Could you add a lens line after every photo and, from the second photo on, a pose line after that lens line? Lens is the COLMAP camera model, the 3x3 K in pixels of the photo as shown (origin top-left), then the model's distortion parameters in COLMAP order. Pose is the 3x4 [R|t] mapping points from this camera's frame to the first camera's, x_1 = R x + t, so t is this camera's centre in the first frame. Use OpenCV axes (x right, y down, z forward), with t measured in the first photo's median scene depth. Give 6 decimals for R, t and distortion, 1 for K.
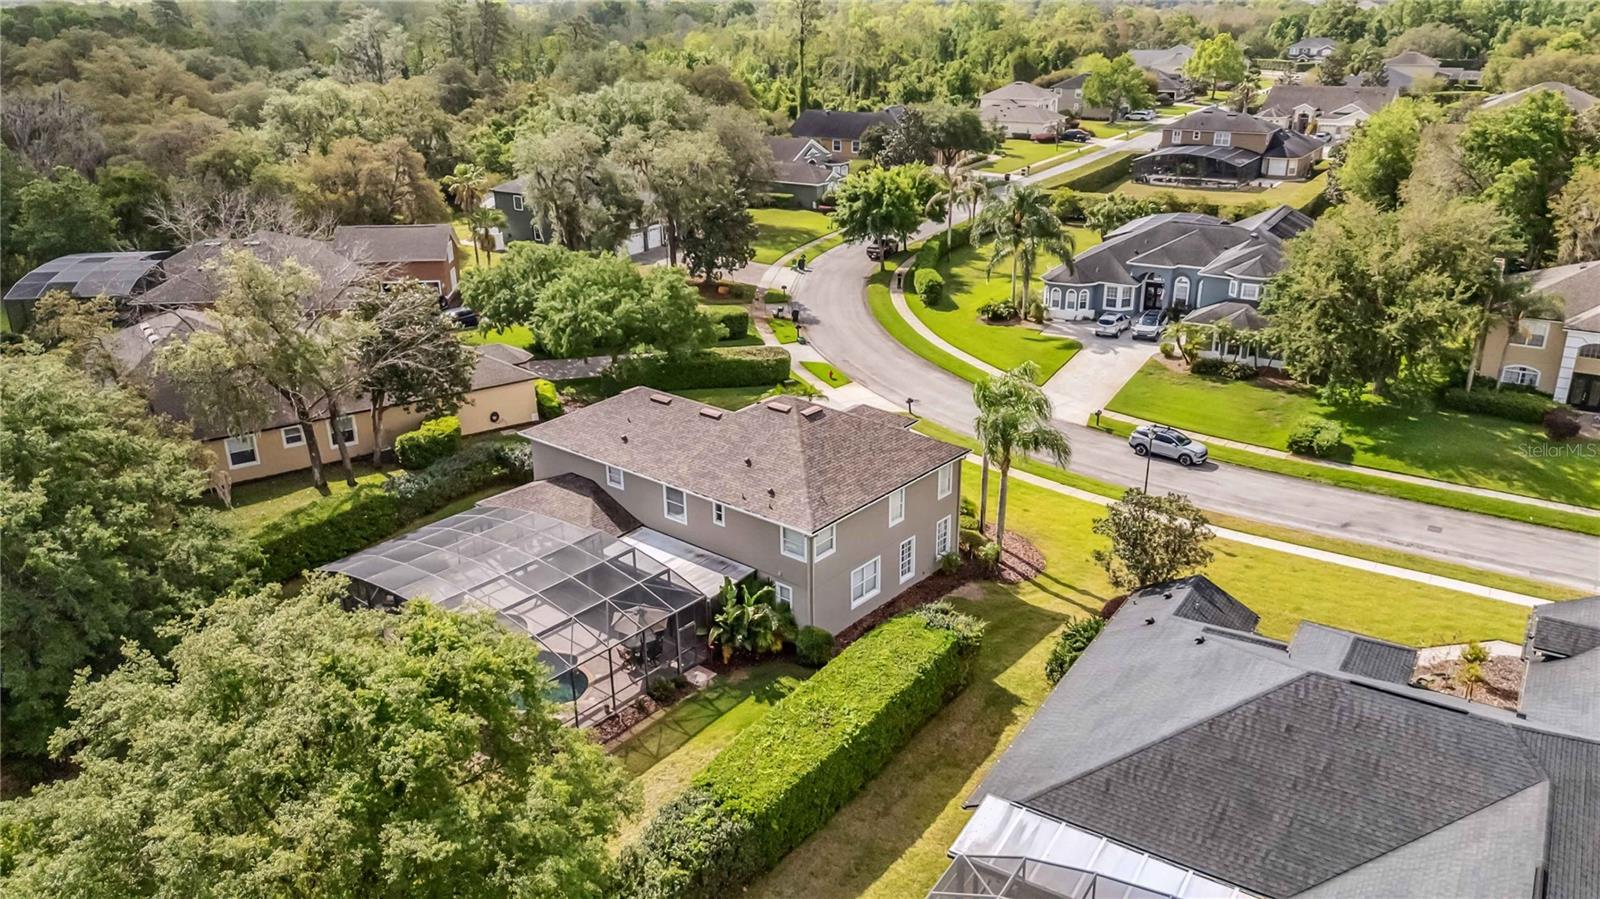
lens RADIAL K [[1191.3, 0, 800.0], [0, 1191.3, 449.5], [0, 0, 1]] dist [0.102799, -0.157418]
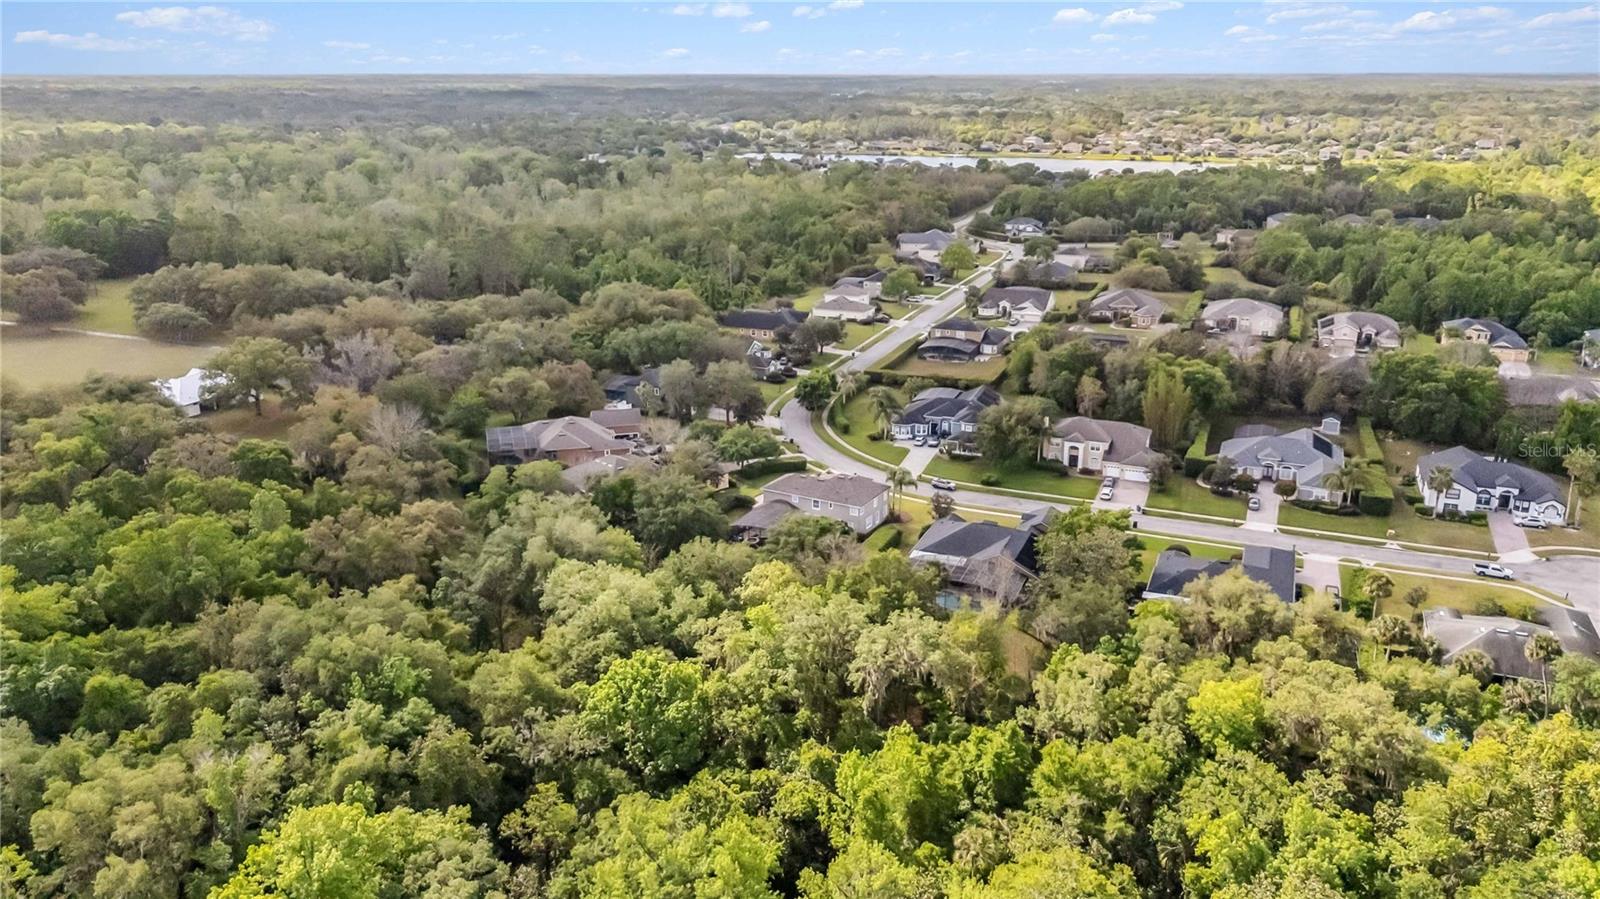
lens RADIAL K [[1191.3, 0, 800.0], [0, 1191.3, 449.5], [0, 0, 1]] dist [0.102799, -0.157418]
pose [[0.982987, -0.042511, 0.178690, -0.526245], [0.054067, 0.996715, -0.060306, 0.063082], [-0.175539, 0.068941, 0.982056, -1.708283]]
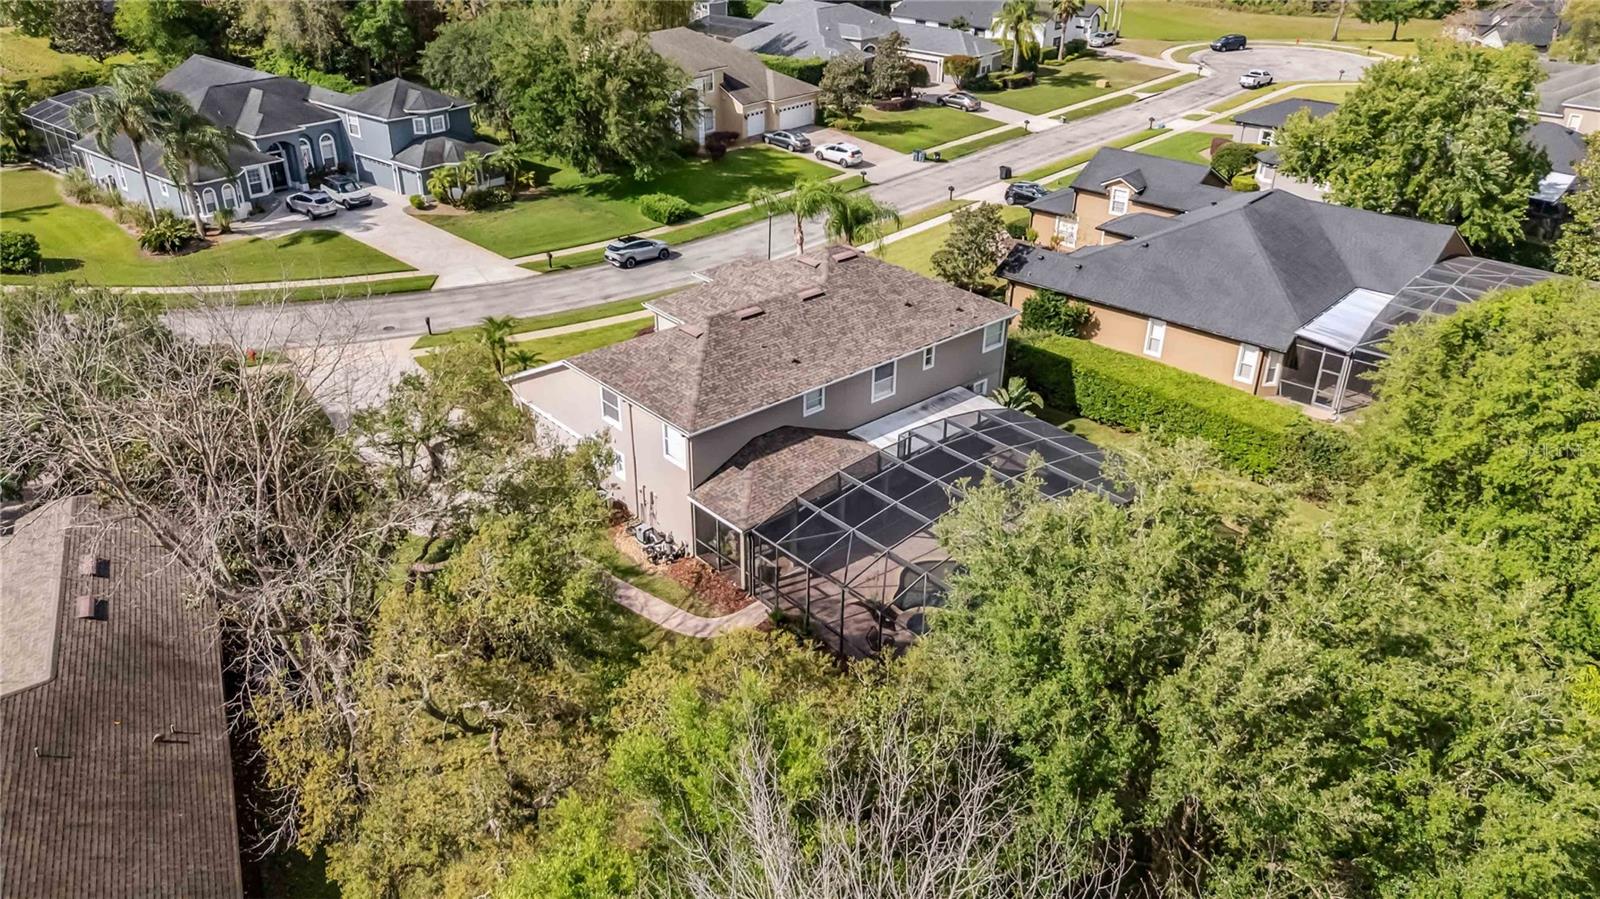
lens RADIAL K [[1191.3, 0, 800.0], [0, 1191.3, 449.5], [0, 0, 1]] dist [0.102799, -0.157418]
pose [[0.142970, -0.456339, 0.878245, -0.654818], [0.338813, 0.856313, 0.389788, -0.203250], [-0.929928, 0.241832, 0.277041, 0.528708]]
